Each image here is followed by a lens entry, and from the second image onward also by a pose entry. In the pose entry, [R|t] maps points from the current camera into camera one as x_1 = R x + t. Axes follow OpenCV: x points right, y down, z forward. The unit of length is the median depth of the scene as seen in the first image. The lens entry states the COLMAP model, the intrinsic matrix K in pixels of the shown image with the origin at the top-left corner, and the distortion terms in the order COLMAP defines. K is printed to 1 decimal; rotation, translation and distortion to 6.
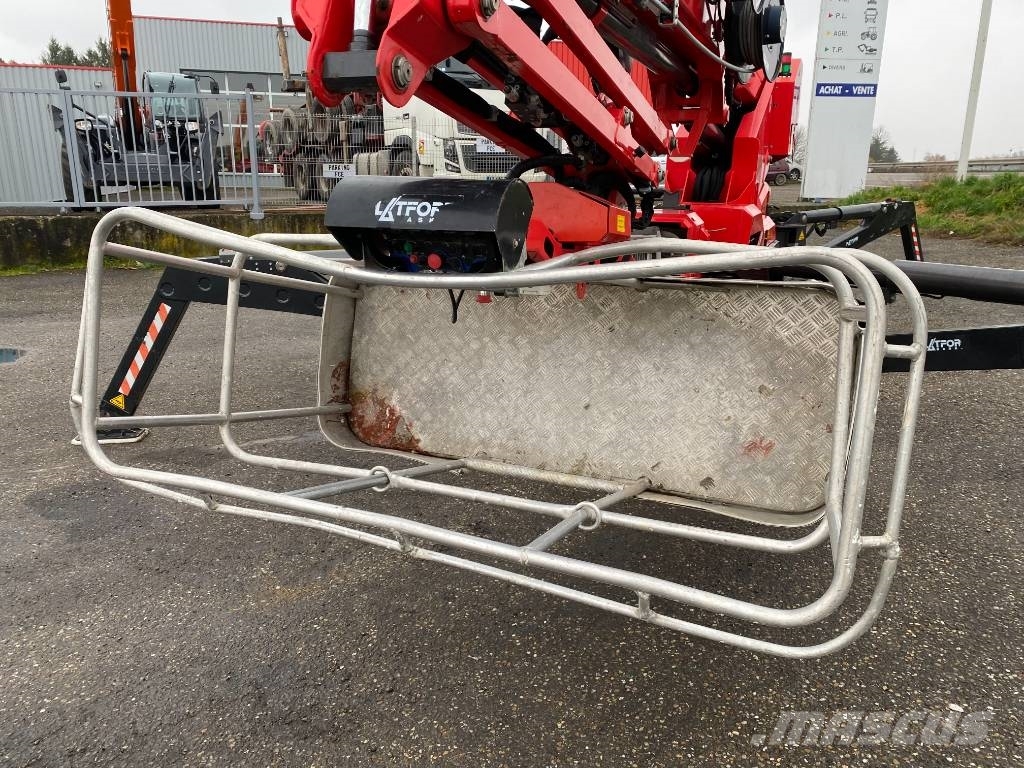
lens RADIAL K [[767.1, 0, 513.9], [0, 767.1, 380.6], [0, 0, 1]] dist [0.066184, -0.084303]
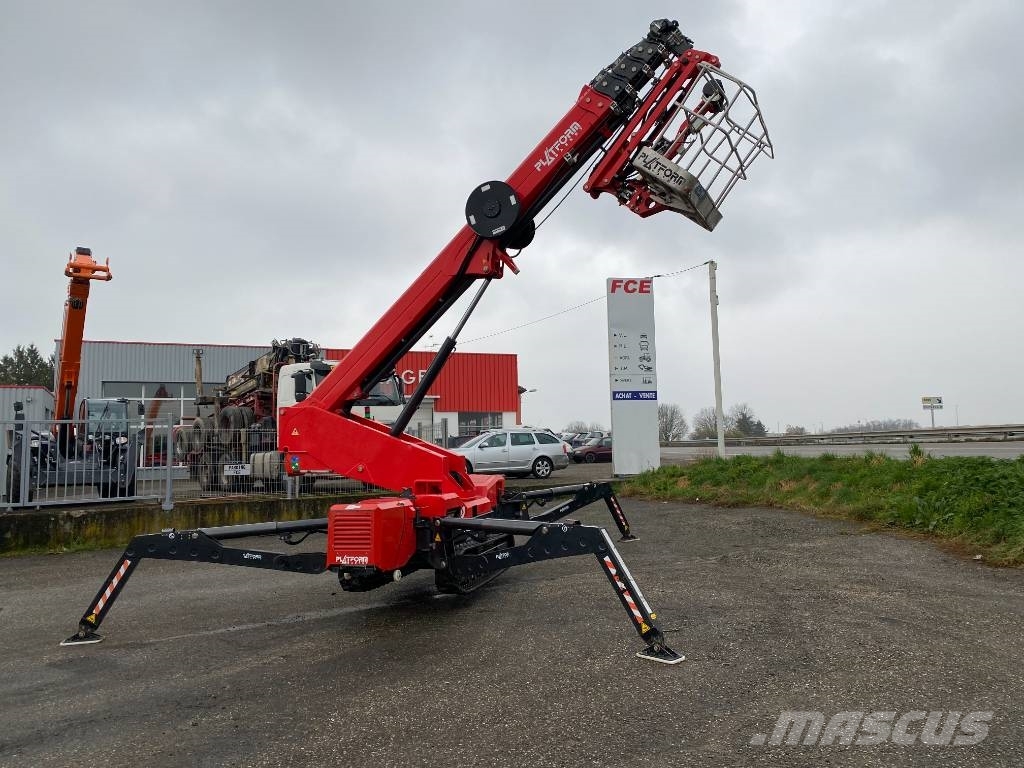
lens RADIAL K [[767.1, 0, 513.9], [0, 767.1, 380.6], [0, 0, 1]] dist [0.066184, -0.084303]
pose [[0.992351, -0.018812, 0.122005, 0.073287], [0.059786, 0.937918, -0.341665, 0.055509], [-0.108003, 0.346345, 0.931869, -0.288421]]
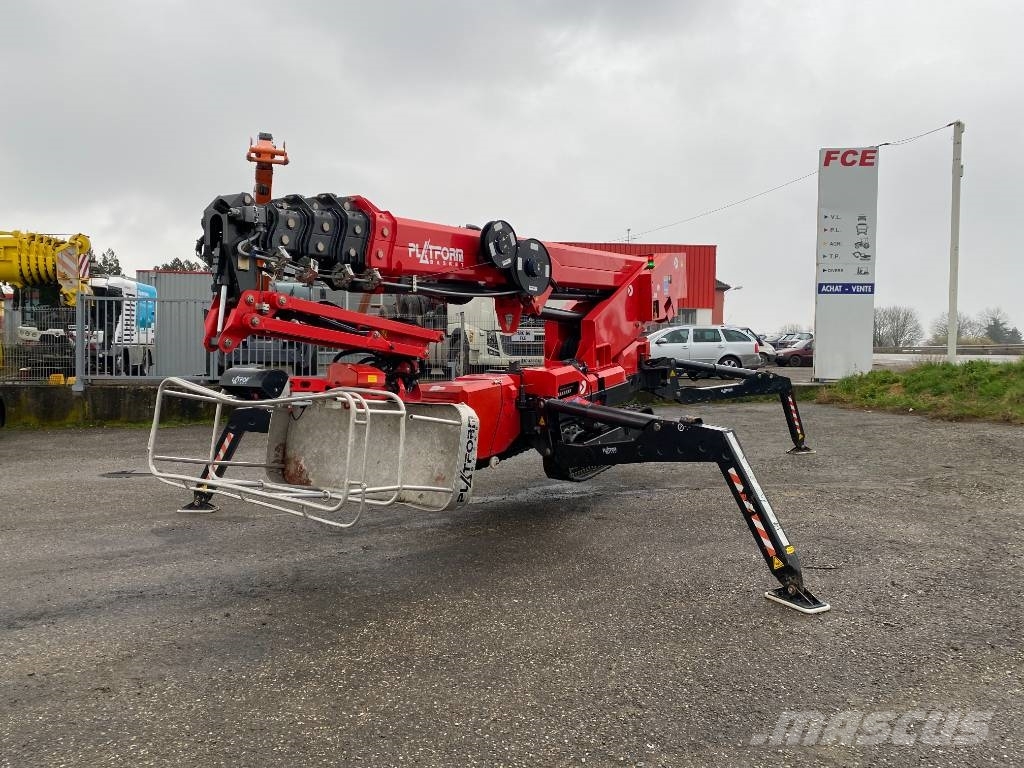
lens RADIAL K [[769.7, 0, 501.2], [0, 769.7, 377.8], [0, 0, 1]] dist [0.046555, -0.073147]
pose [[0.987648, 0.010714, -0.156322, 0.130450], [-0.045680, 0.974011, -0.221849, 0.043608], [0.149883, 0.226249, 0.962469, -0.198671]]
